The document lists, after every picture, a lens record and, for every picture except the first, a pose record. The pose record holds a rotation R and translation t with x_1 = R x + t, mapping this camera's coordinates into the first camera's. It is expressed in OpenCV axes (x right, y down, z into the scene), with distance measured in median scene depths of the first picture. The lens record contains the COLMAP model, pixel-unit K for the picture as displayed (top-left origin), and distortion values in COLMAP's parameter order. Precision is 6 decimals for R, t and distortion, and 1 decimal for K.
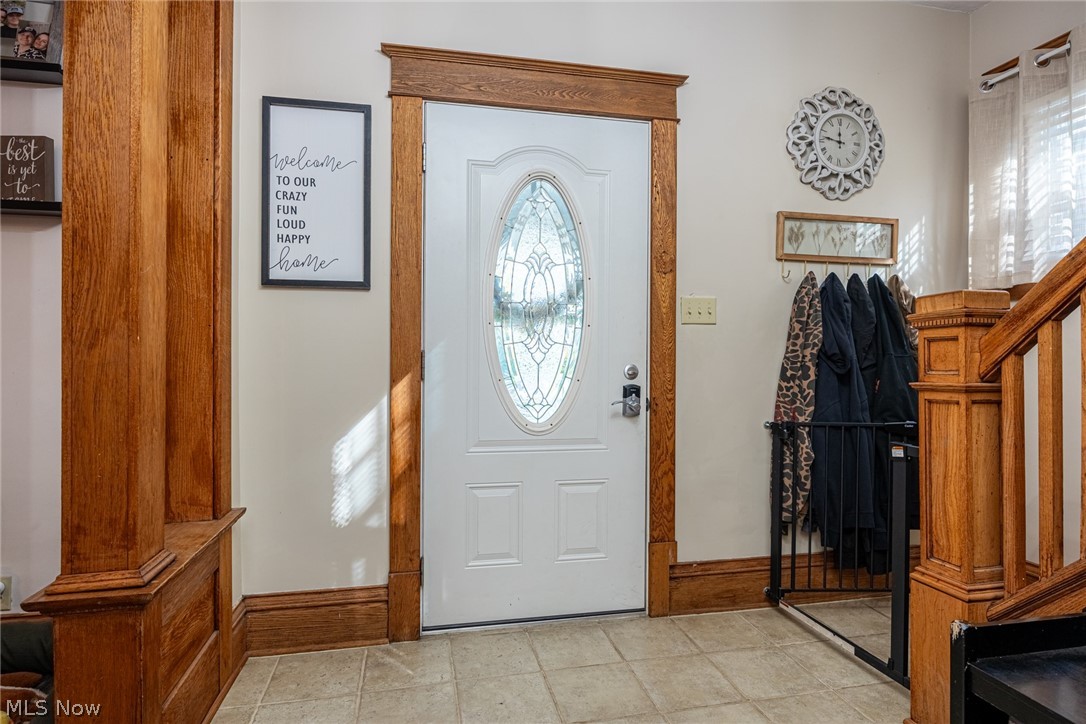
lens RADIAL K [[618.9, 0, 547.0], [0, 618.9, 360.1], [0, 0, 1]] dist [-0.002106, -0.000517]
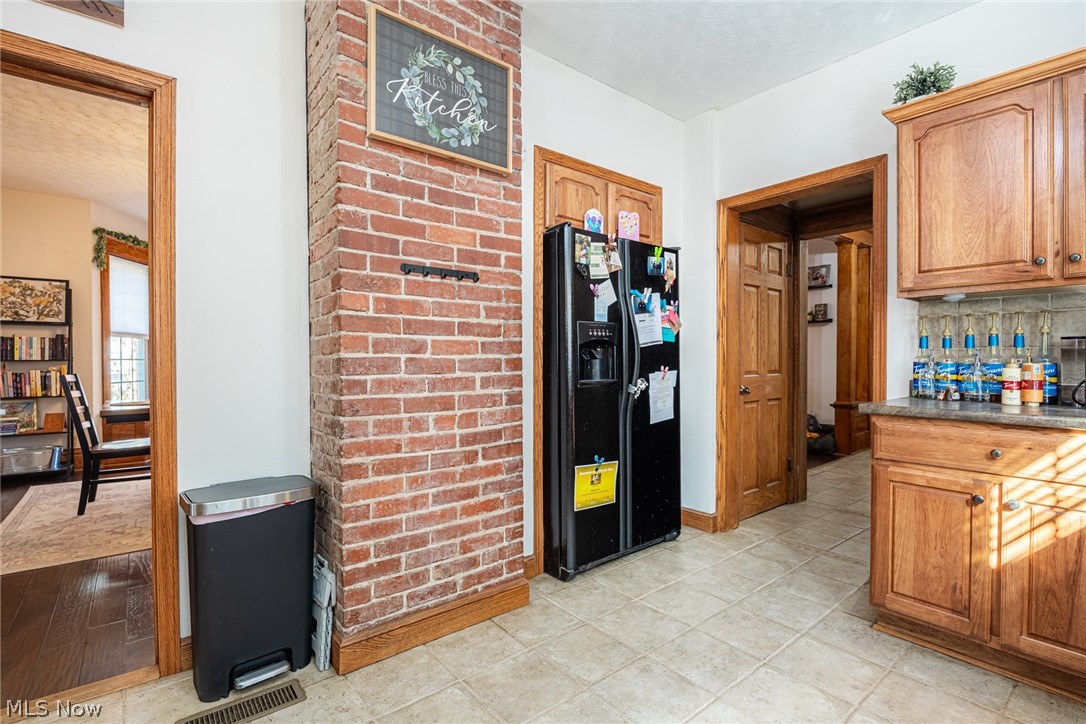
lens RADIAL K [[499.3, 0, 542.8], [0, 499.3, 362.5], [0, 0, 1]] dist [-0.011537, -0.000371]
pose [[0.449632, 0.007798, -0.893180, 1.384552], [0.000985, 0.999957, 0.009226, -0.013654], [0.893213, -0.005028, 0.449605, -2.321263]]
